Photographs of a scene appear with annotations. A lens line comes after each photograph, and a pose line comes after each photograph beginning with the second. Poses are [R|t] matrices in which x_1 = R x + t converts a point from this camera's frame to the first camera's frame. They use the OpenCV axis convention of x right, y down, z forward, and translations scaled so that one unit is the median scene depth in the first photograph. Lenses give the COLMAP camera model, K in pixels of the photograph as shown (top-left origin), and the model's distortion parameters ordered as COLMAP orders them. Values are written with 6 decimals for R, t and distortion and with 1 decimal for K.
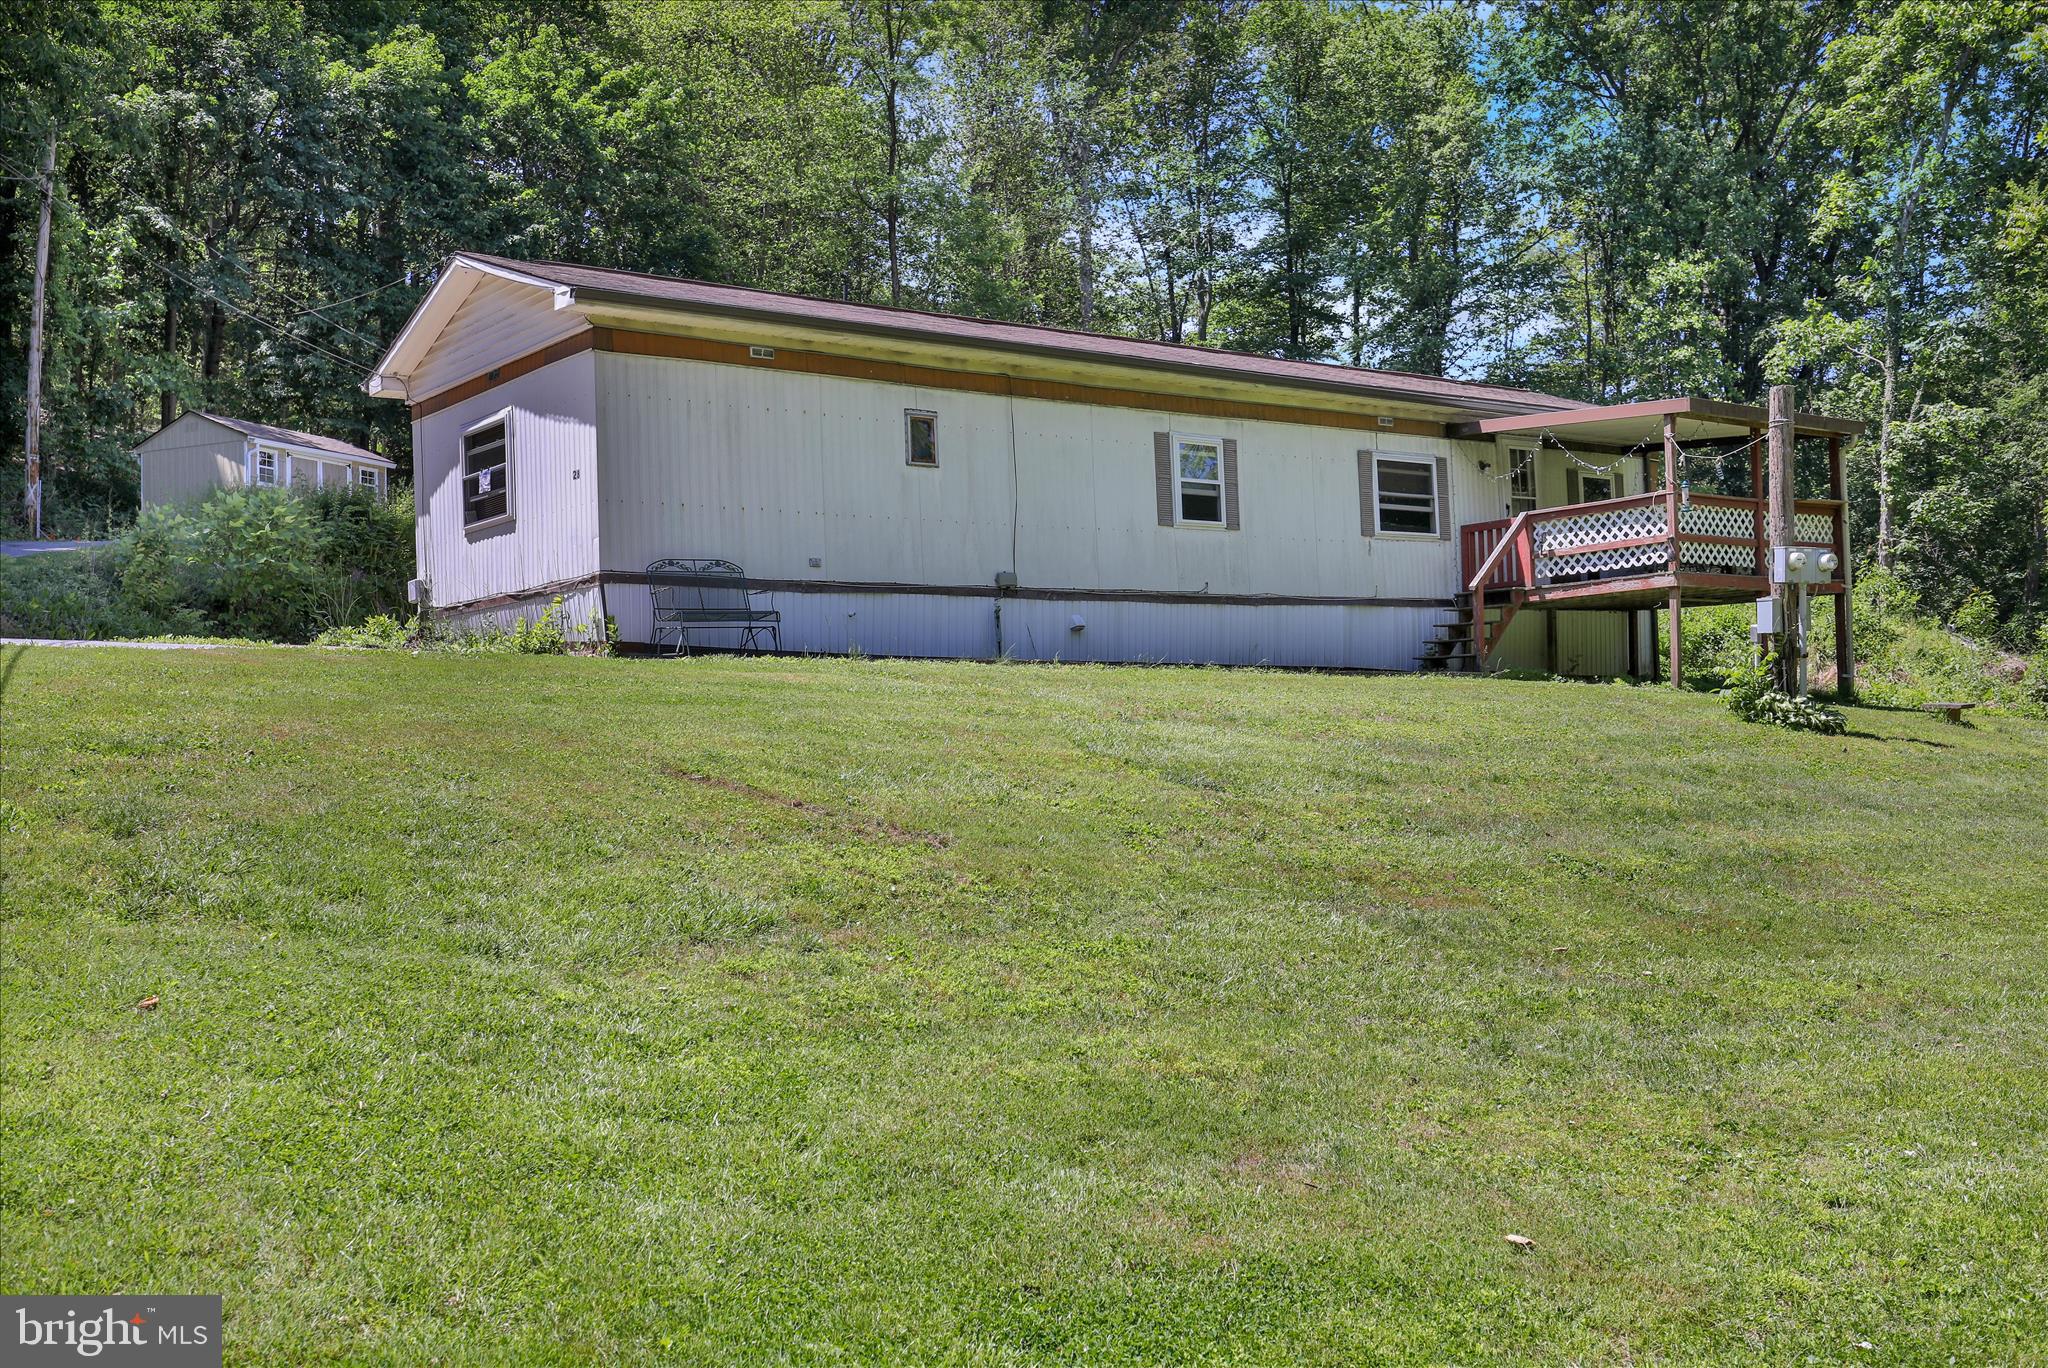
lens RADIAL K [[2040.6, 0, 1024.0], [0, 2040.6, 684.0], [0, 0, 1]] dist [-0.008672, -0.019398]
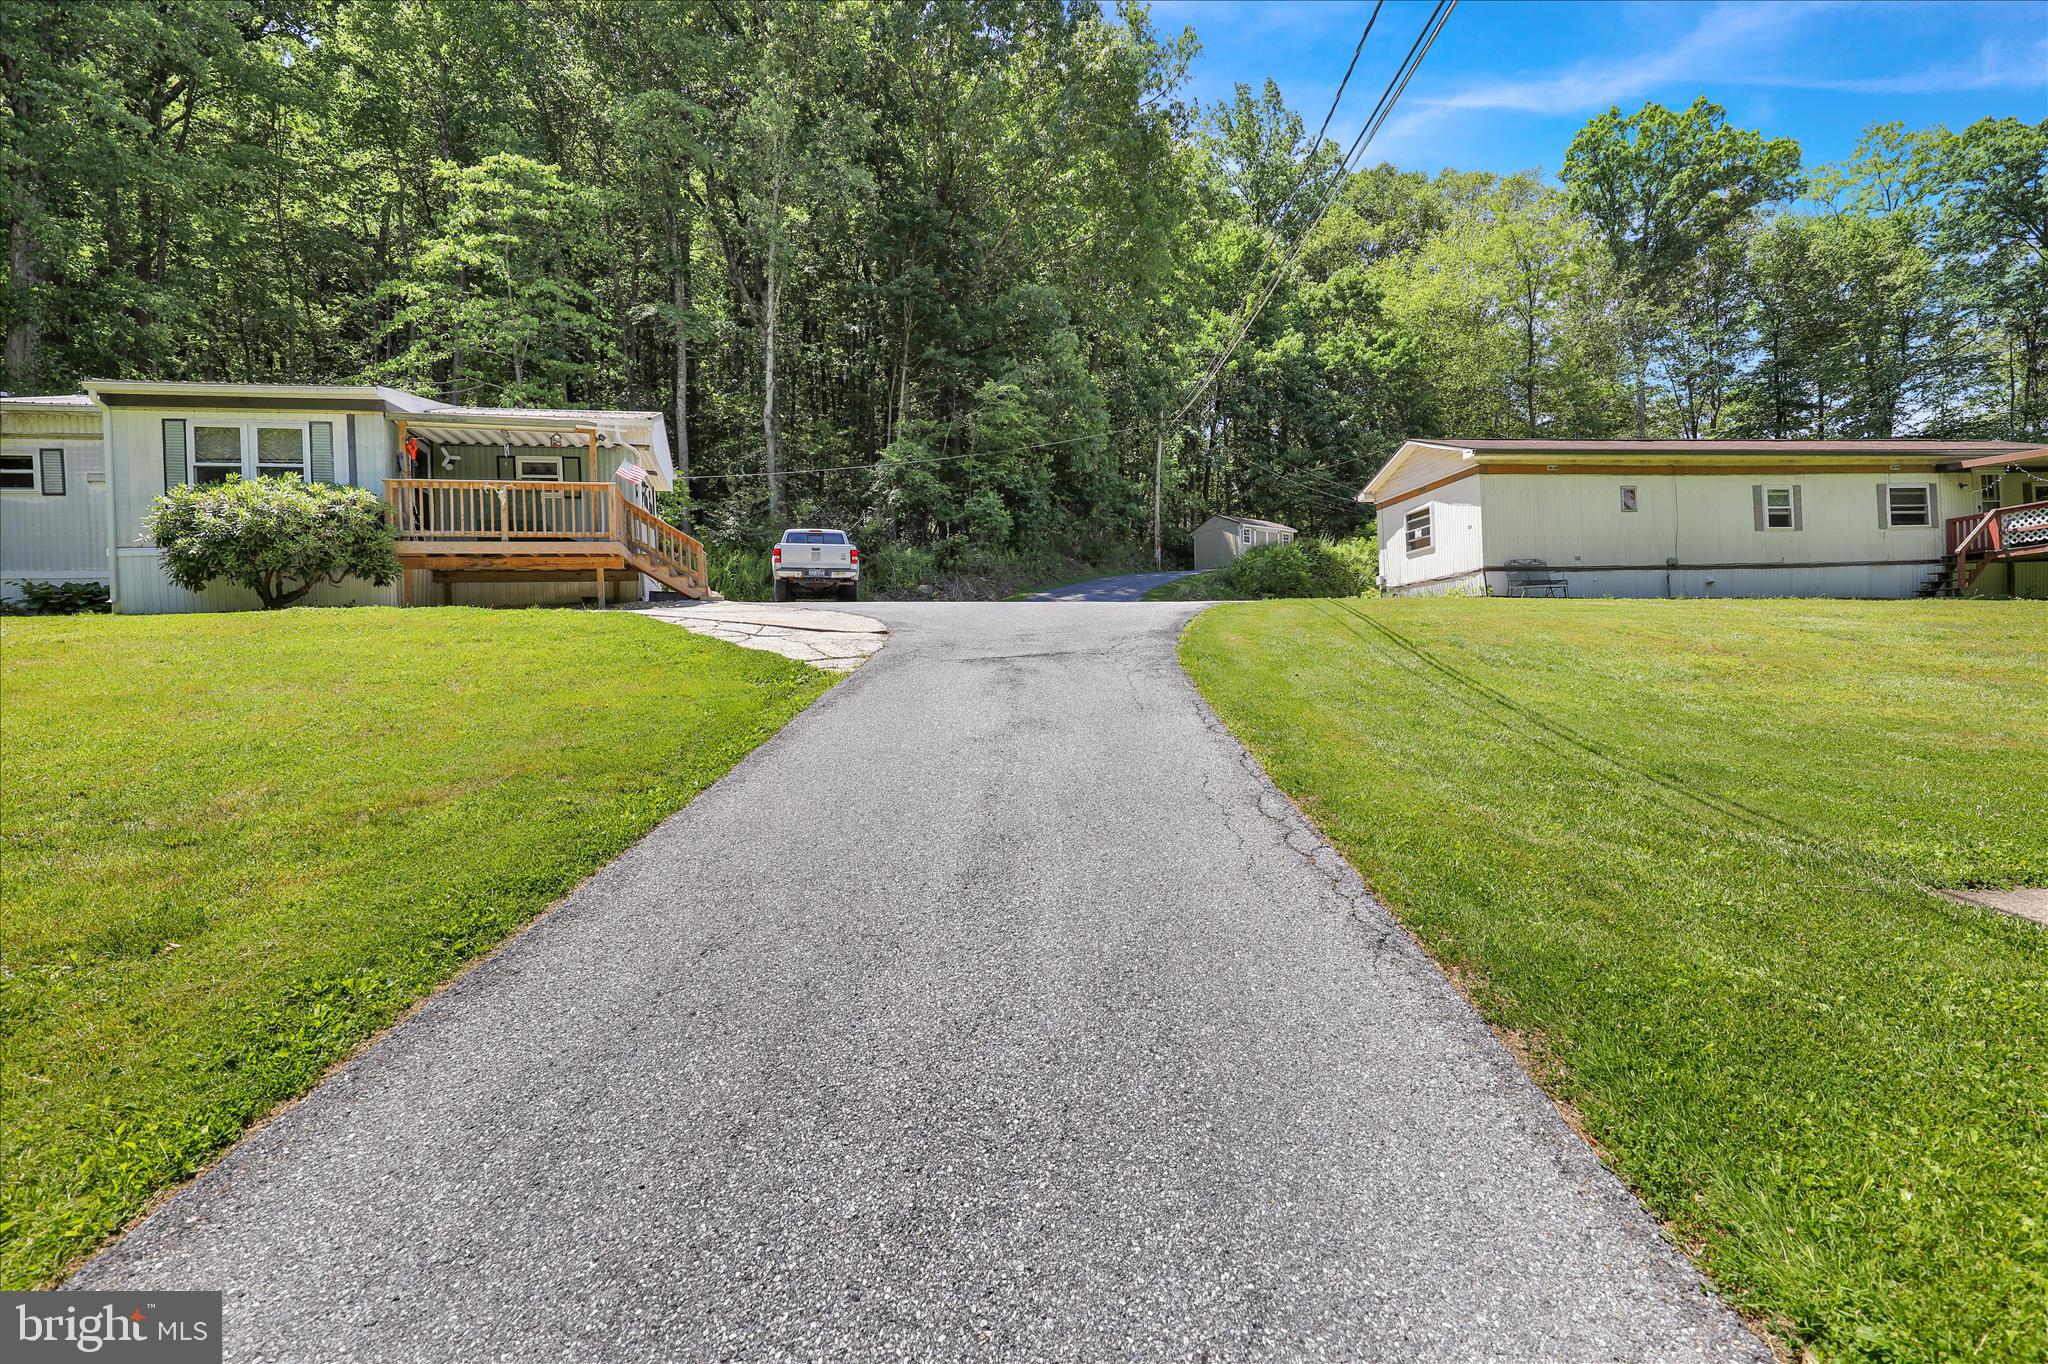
lens RADIAL K [[977.0, 0, 1024.0], [0, 977.0, 682.0], [0, 0, 1]] dist [0.013084, -0.000593]
pose [[0.875325, 0.002659, -0.483528, -0.088204], [0.020595, 0.998872, 0.042776, 0.014883], [0.483096, -0.047401, 0.874283, -0.206163]]
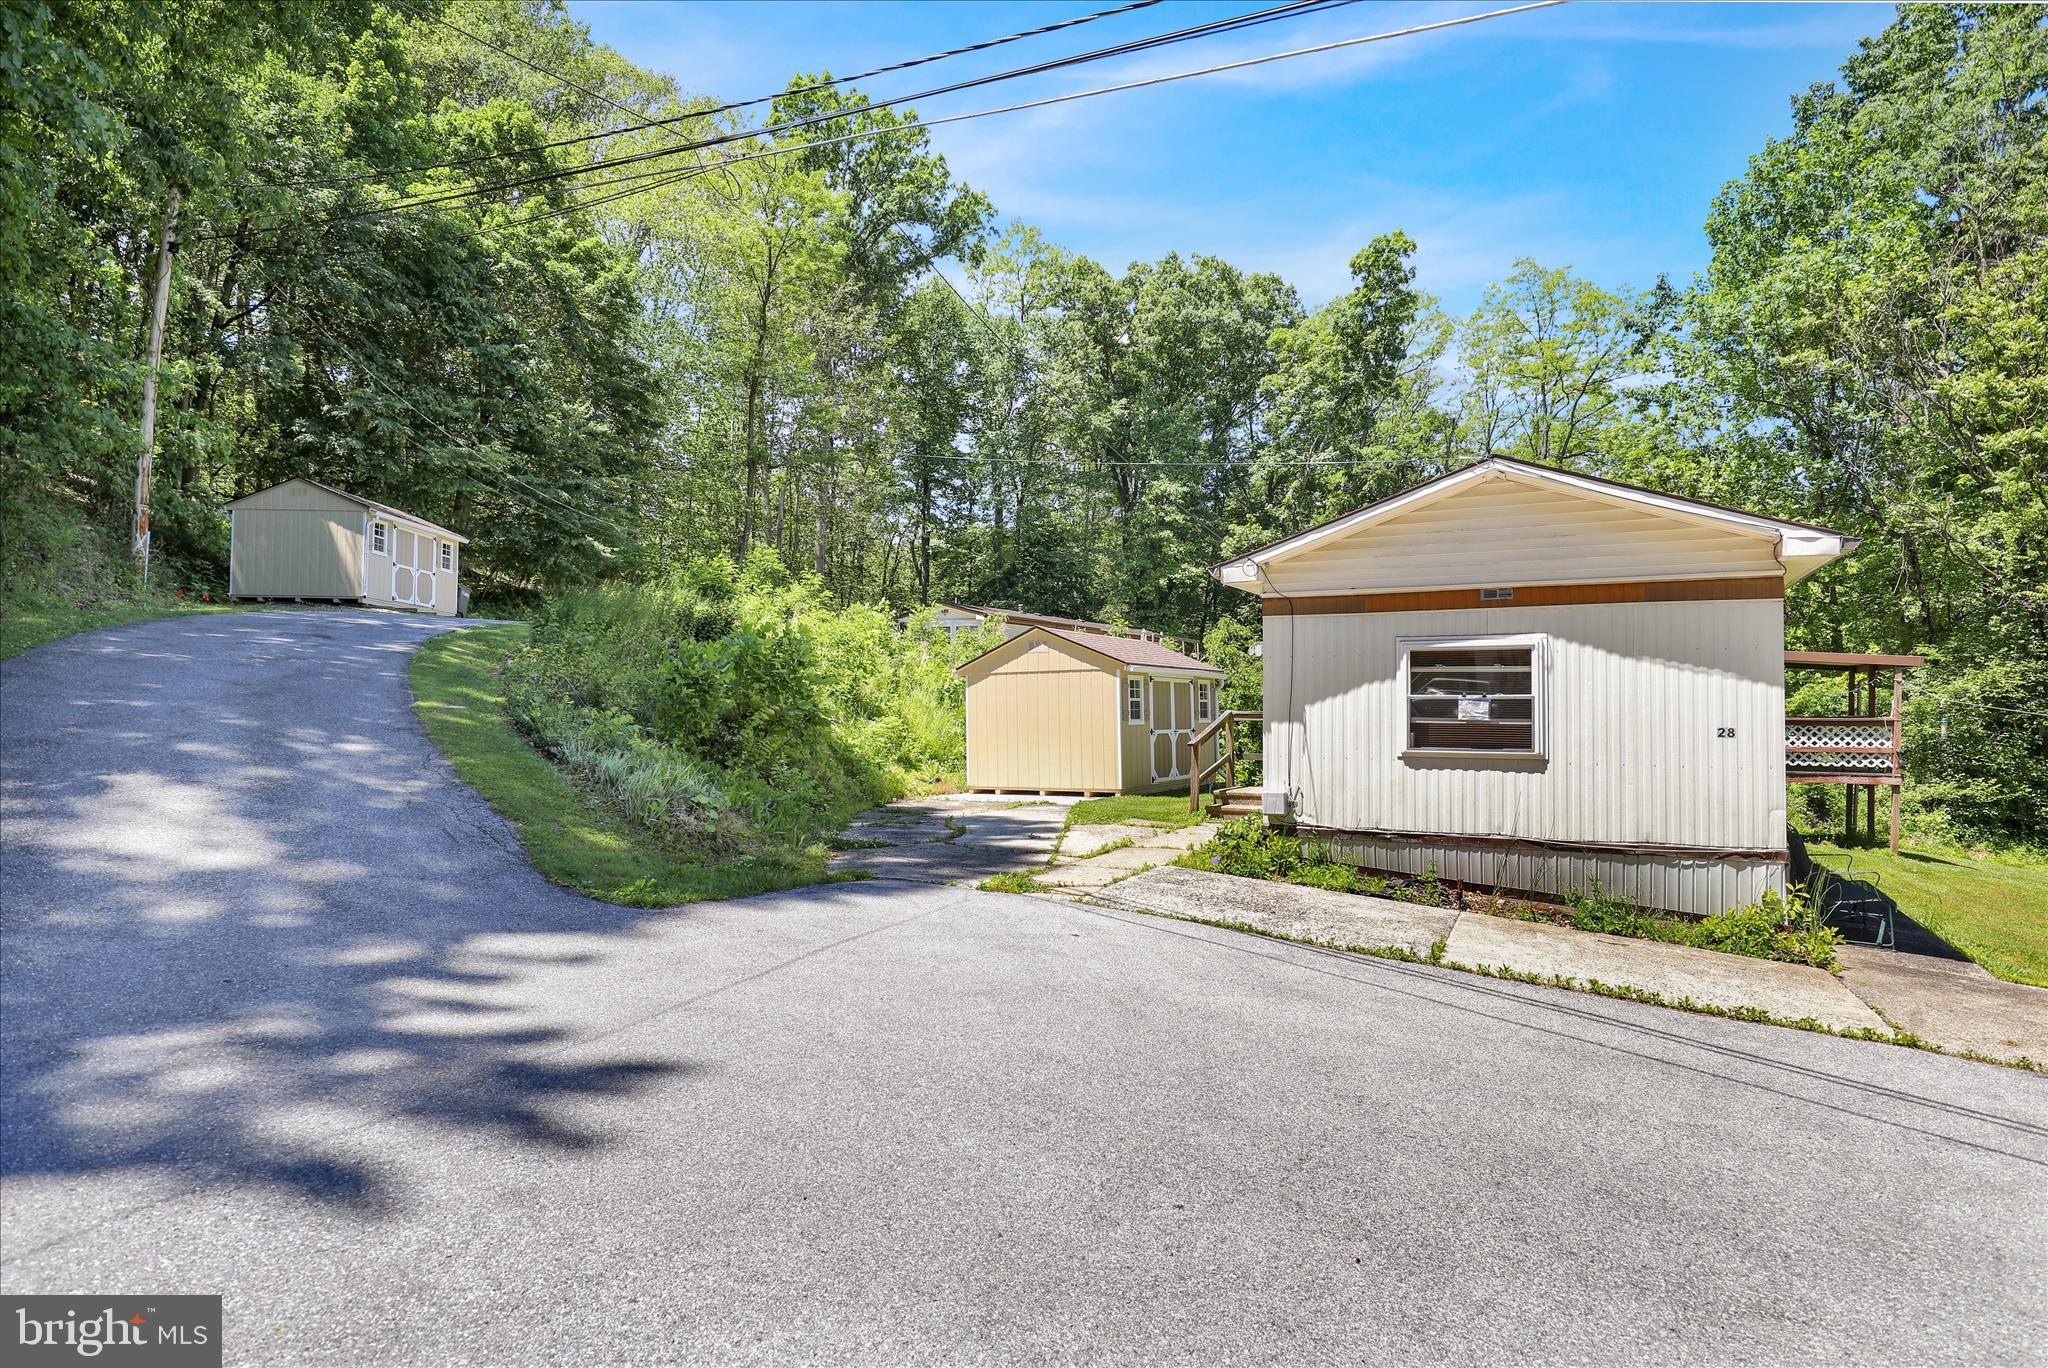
lens RADIAL K [[1093.9, 0, 1024.0], [0, 1093.9, 684.0], [0, 0, 1]] dist [-0.026310, -0.000350]
pose [[0.894295, 0.045502, 0.445159, -0.522986], [-0.053454, 0.998556, 0.005318, -0.080670], [-0.444274, -0.028551, 0.895436, 0.524433]]
